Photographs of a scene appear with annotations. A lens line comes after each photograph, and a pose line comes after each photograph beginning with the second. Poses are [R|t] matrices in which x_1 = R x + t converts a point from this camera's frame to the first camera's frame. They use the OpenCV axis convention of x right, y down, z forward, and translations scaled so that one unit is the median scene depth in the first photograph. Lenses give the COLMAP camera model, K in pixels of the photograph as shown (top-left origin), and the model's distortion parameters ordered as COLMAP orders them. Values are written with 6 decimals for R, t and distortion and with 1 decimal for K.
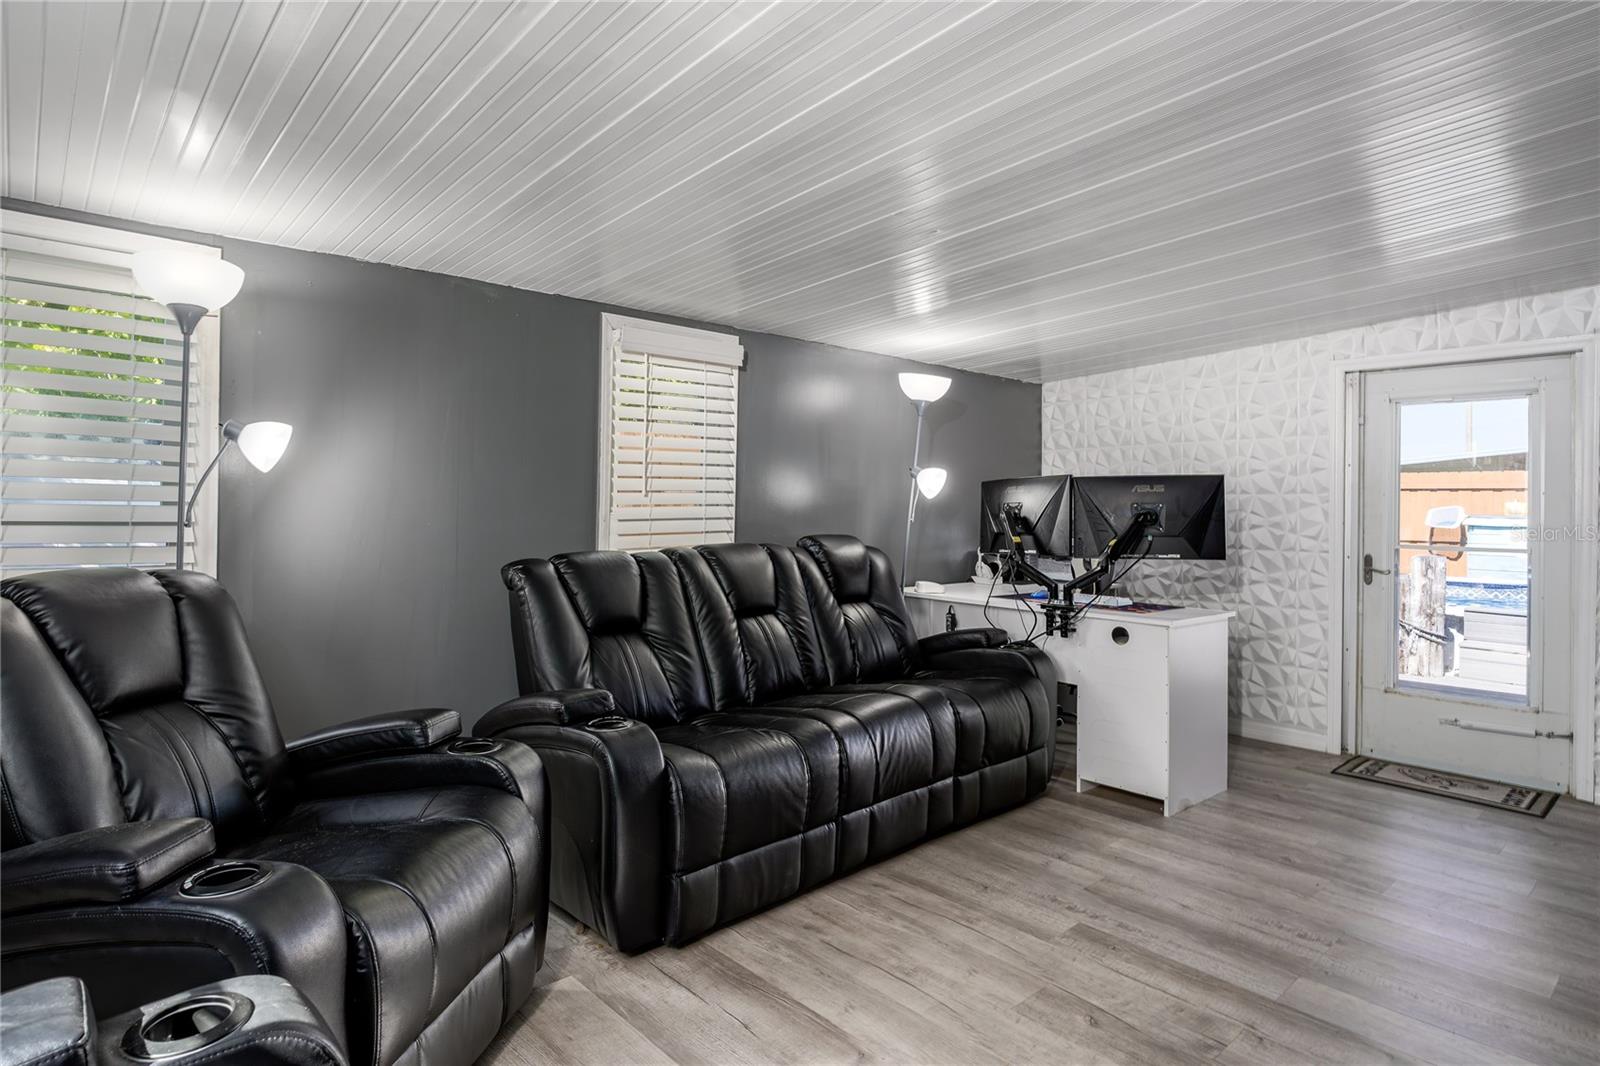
lens RADIAL K [[880.7, 0, 798.5], [0, 880.7, 510.7], [0, 0, 1]] dist [-0.002366, -0.000390]
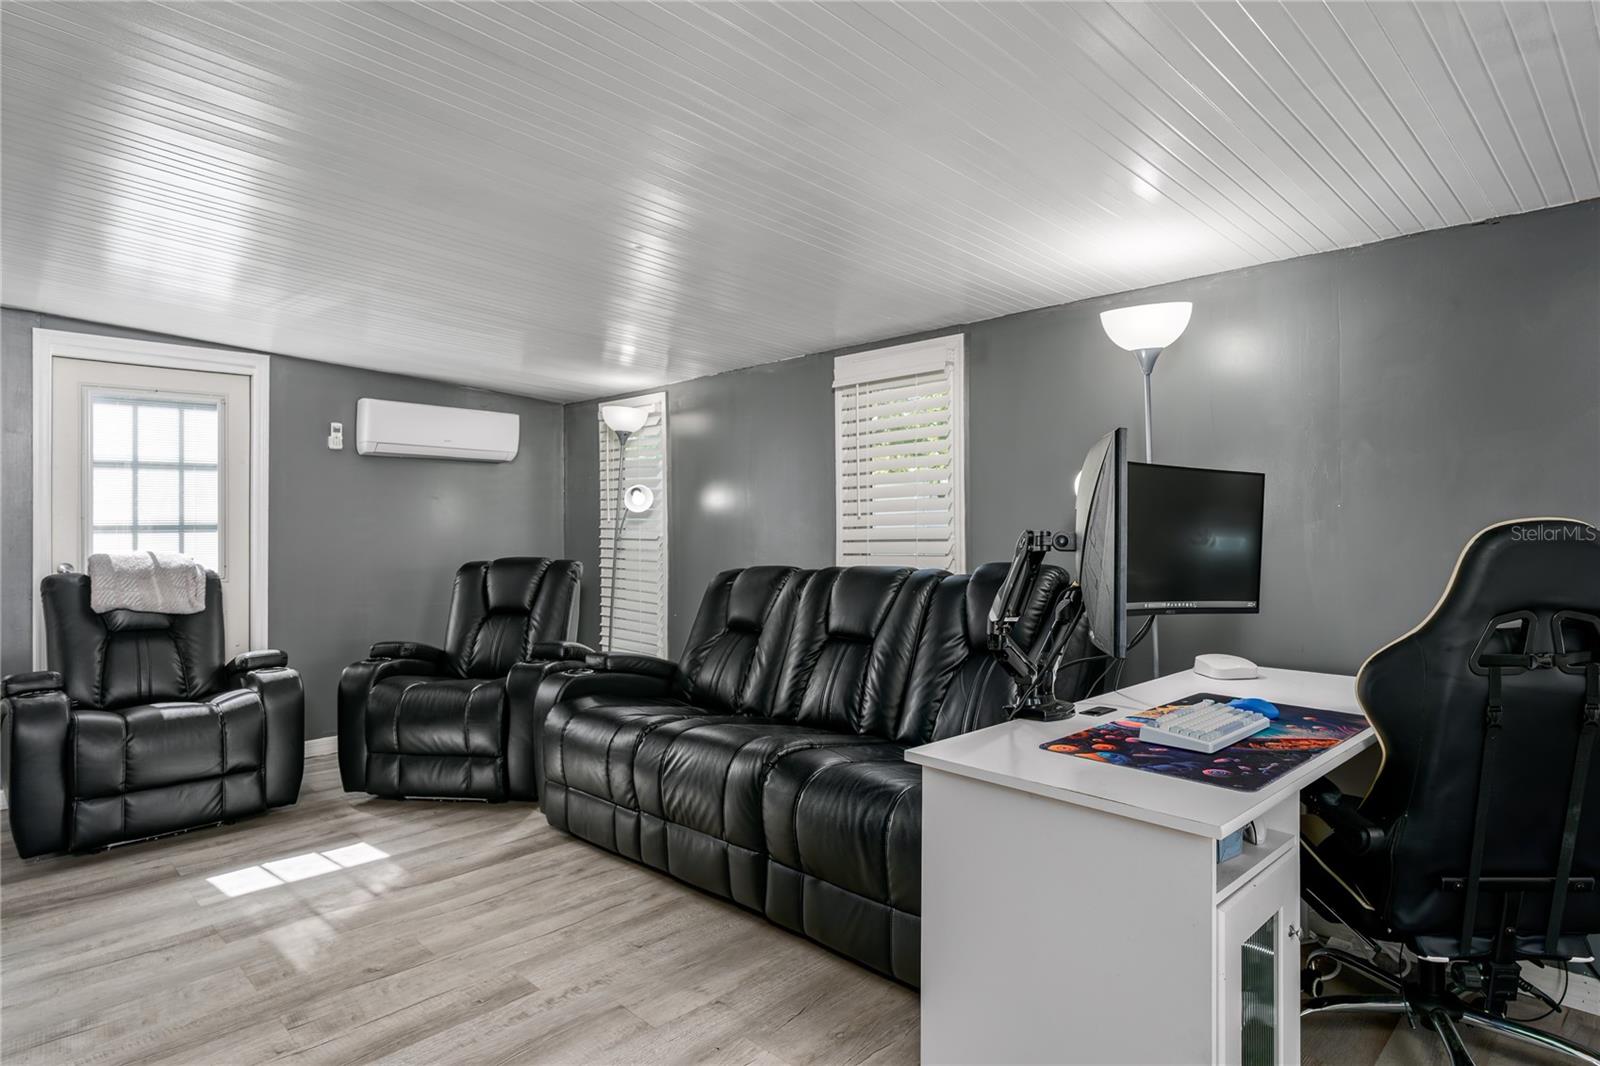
lens RADIAL K [[905.0, 0, 813.5], [0, 905.0, 536.8], [0, 0, 1]] dist [-0.003342, 0.000357]
pose [[0.034773, 0.005881, -0.999378, 1.241192], [-0.002779, 0.999979, 0.005788, -0.002038], [0.999391, 0.002576, 0.034789, 1.235534]]
